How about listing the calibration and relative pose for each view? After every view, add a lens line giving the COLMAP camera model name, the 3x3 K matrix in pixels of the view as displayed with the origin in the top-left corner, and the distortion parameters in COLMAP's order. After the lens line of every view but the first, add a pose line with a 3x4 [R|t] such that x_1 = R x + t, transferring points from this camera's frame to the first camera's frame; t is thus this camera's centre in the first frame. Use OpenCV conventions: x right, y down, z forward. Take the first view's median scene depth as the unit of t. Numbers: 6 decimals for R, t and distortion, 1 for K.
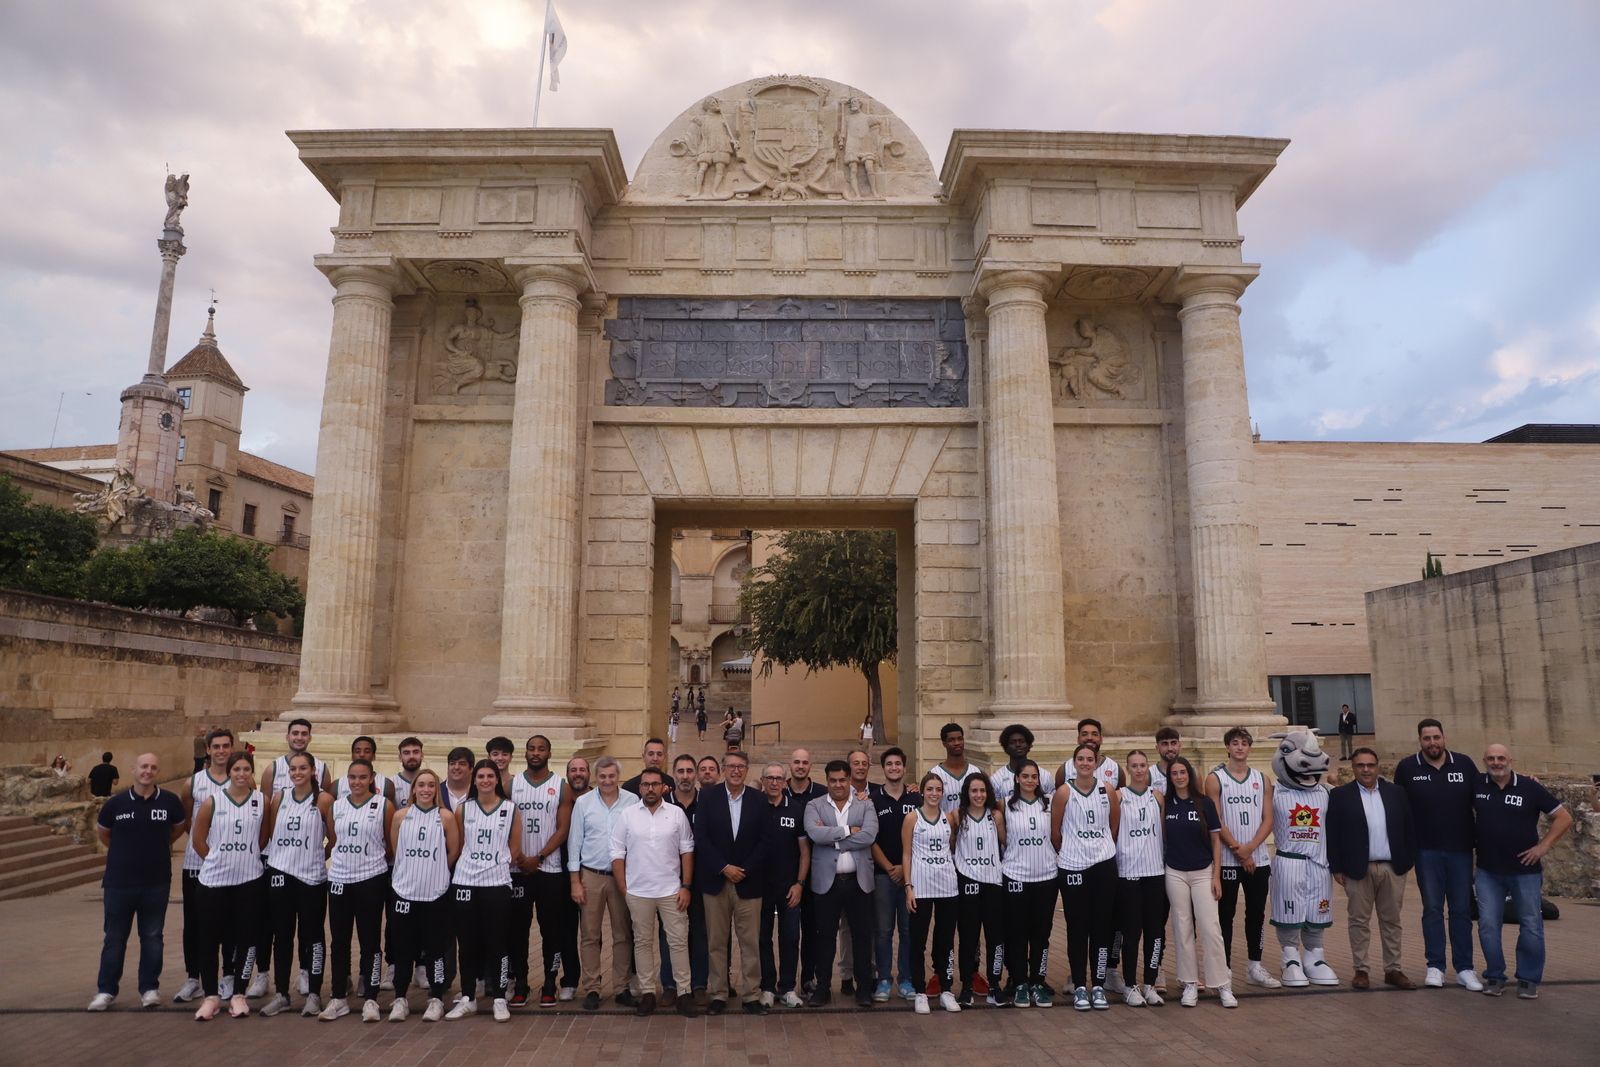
lens RADIAL K [[1074.1, 0, 797.8], [0, 1074.1, 534.7], [0, 0, 1]] dist [-0.145379, 0.092348]
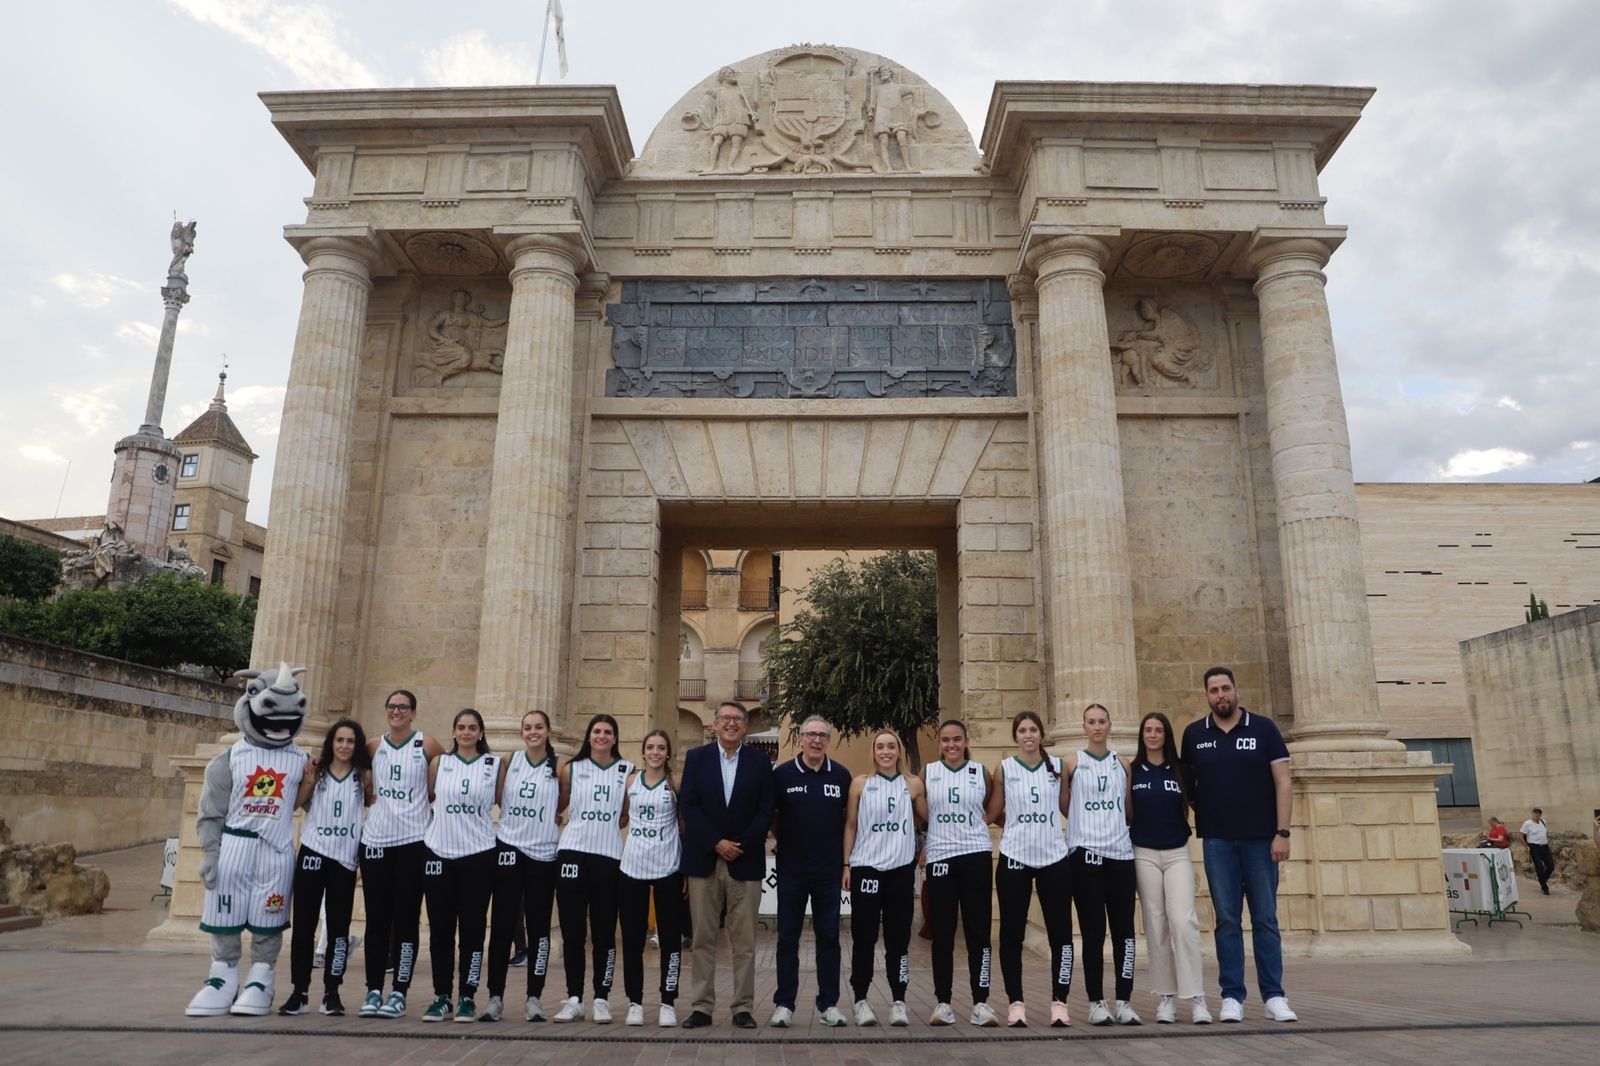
lens RADIAL K [[1115.2, 0, 800.0], [0, 1115.2, 533.0], [0, 0, 1]] dist [-0.144107, 0.092331]
pose [[0.999594, -0.002702, -0.028371, 0.006795], [0.000305, 0.996453, -0.084152, 0.068922], [0.028498, 0.084109, 0.996049, 0.097150]]
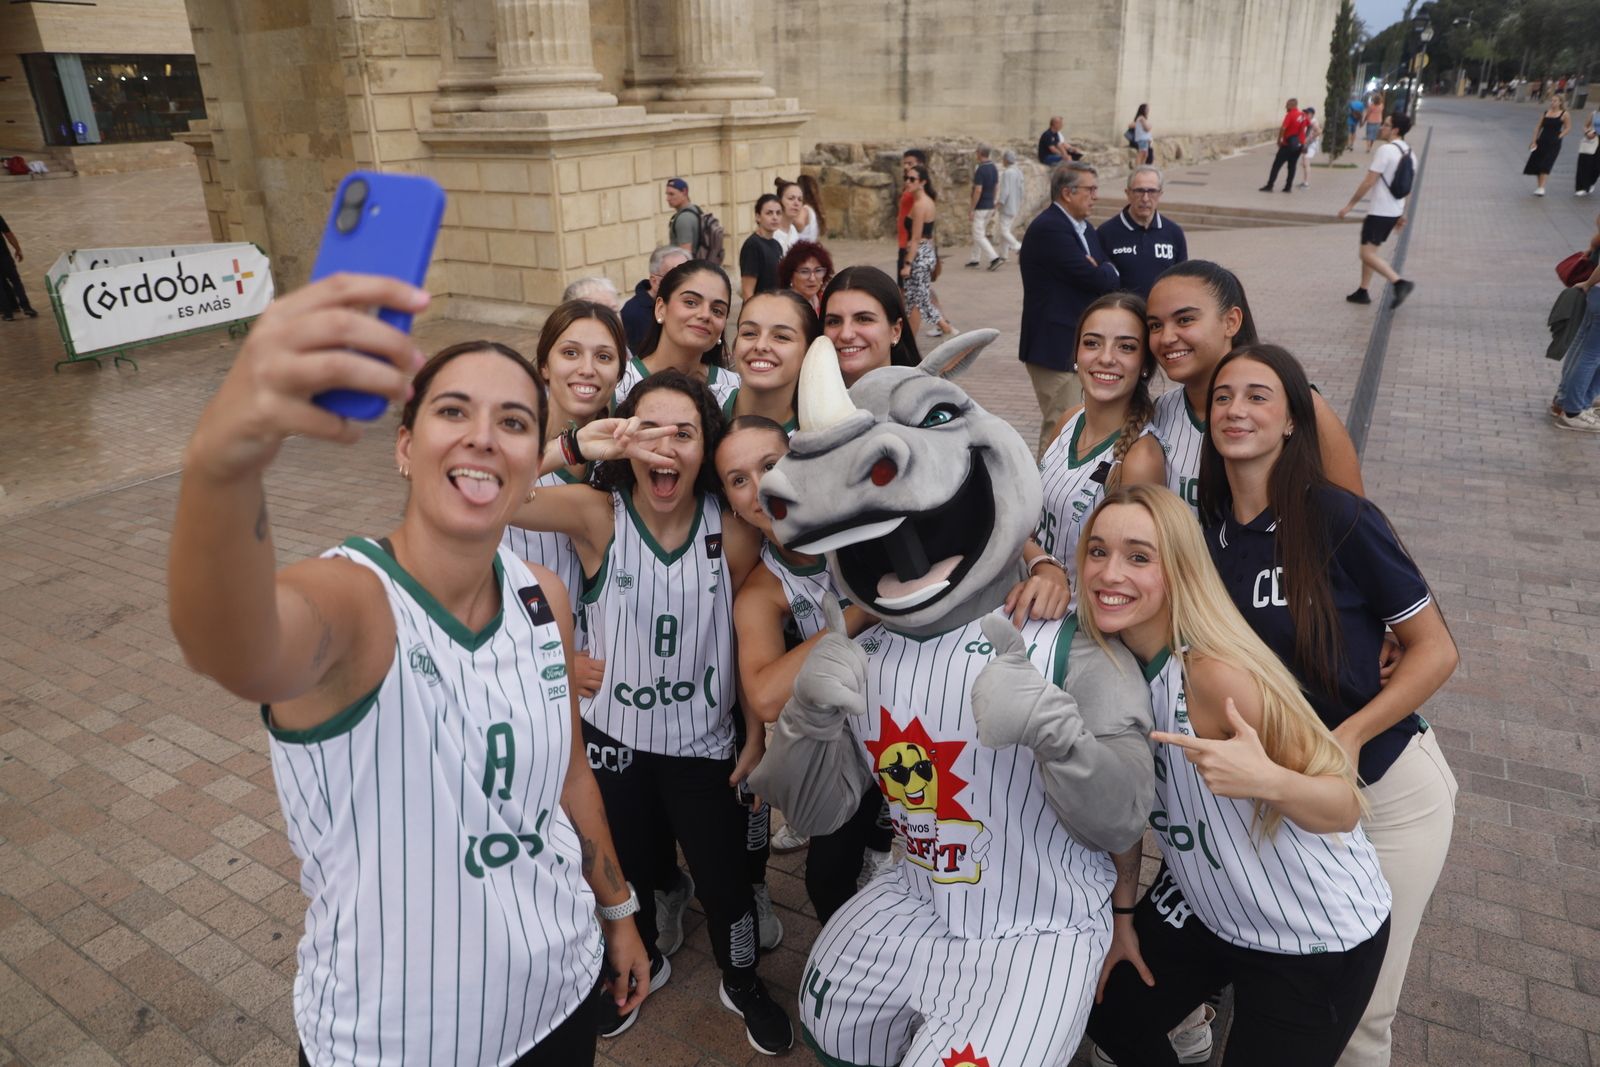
lens RADIAL K [[1074.1, 0, 797.8], [0, 1074.1, 534.7], [0, 0, 1]] dist [-0.145379, 0.092348]
pose [[0.570281, -0.331078, 0.751776, -0.294384], [-0.125767, 0.869202, 0.478196, 0.062316], [-0.811765, -0.367254, 0.454050, 0.368728]]
